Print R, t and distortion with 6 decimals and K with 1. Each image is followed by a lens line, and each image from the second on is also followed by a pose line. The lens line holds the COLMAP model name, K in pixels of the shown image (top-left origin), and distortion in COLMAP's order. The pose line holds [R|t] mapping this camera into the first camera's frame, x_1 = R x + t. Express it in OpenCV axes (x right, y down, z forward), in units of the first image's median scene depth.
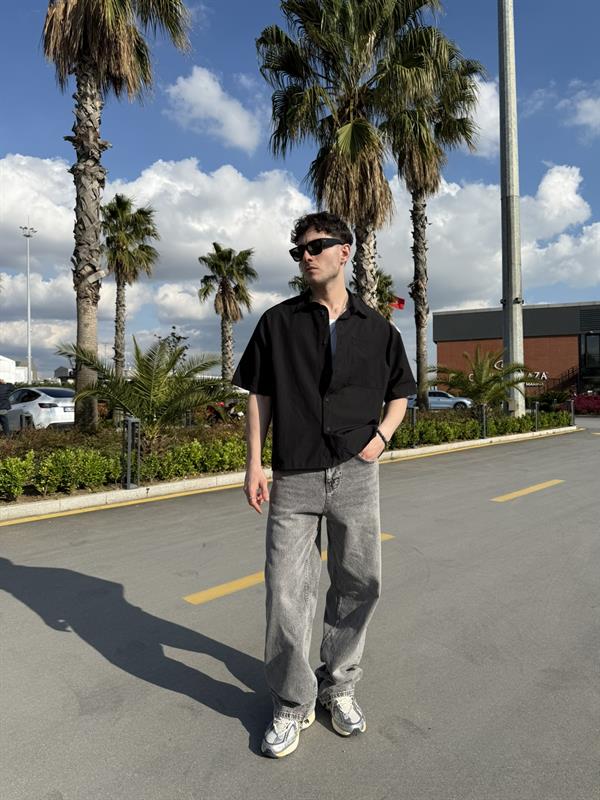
lens RADIAL K [[562.8, 0, 305.0], [0, 562.8, 402.5], [0, 0, 1]] dist [-0.001603, -0.004423]
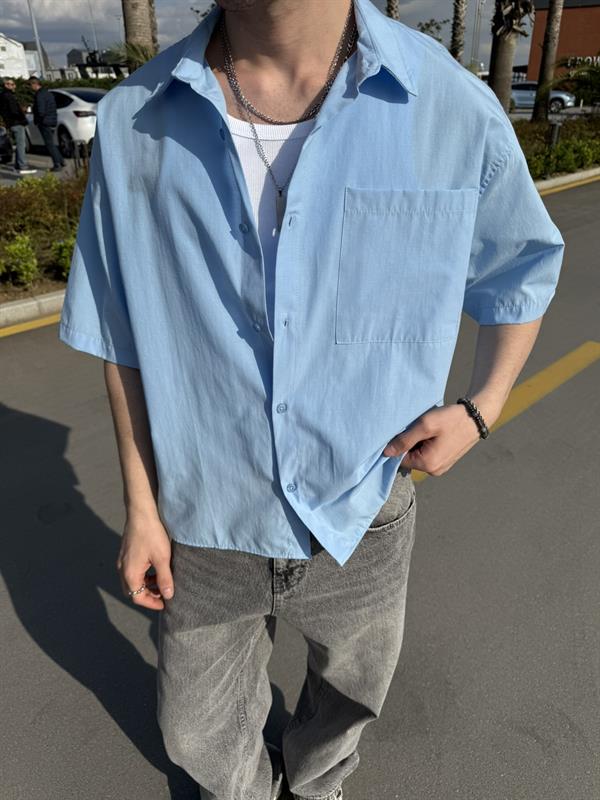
lens RADIAL K [[563.8, 0, 300.0], [0, 563.8, 400.0], [0, 0, 1]] dist [0.025635, -0.046406]
pose [[0.996907, 0.031151, -0.072147, -0.085799], [0.007056, 0.878891, 0.476970, -0.029046], [0.078267, -0.476004, 0.875953, 0.109019]]
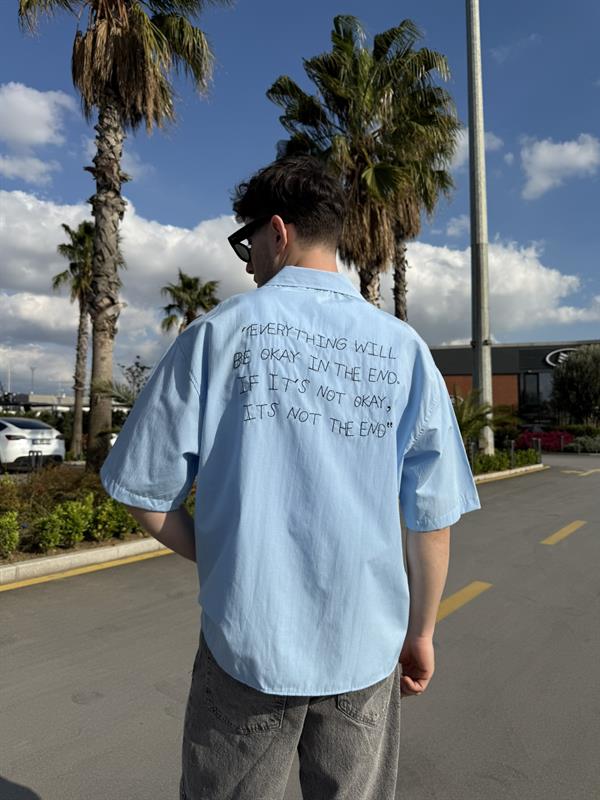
lens RADIAL K [[563.8, 0, 300.0], [0, 563.8, 400.0], [0, 0, 1]] dist [0.025635, -0.046406]
pose [[0.994096, 0.020878, 0.106472, -0.125560], [-0.014522, 0.998085, -0.060122, -0.010716], [-0.107524, 0.058221, 0.992496, 0.002817]]
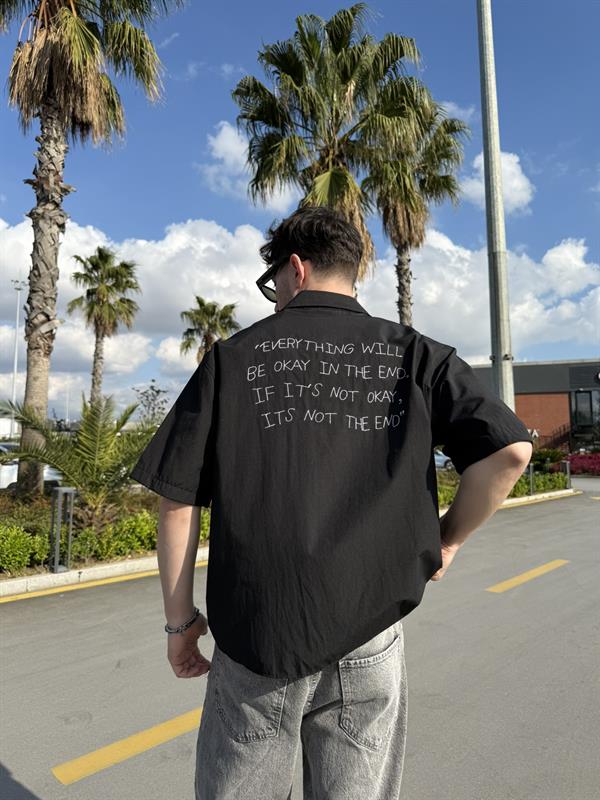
lens RADIAL K [[563.8, 0, 300.0], [0, 563.8, 400.0], [0, 0, 1]] dist [0.025635, -0.046406]
pose [[0.999914, 0.009210, 0.009369, 0.023504], [-0.008220, 0.994884, -0.100689, -0.012138], [-0.010248, 0.100603, 0.994874, 0.075523]]
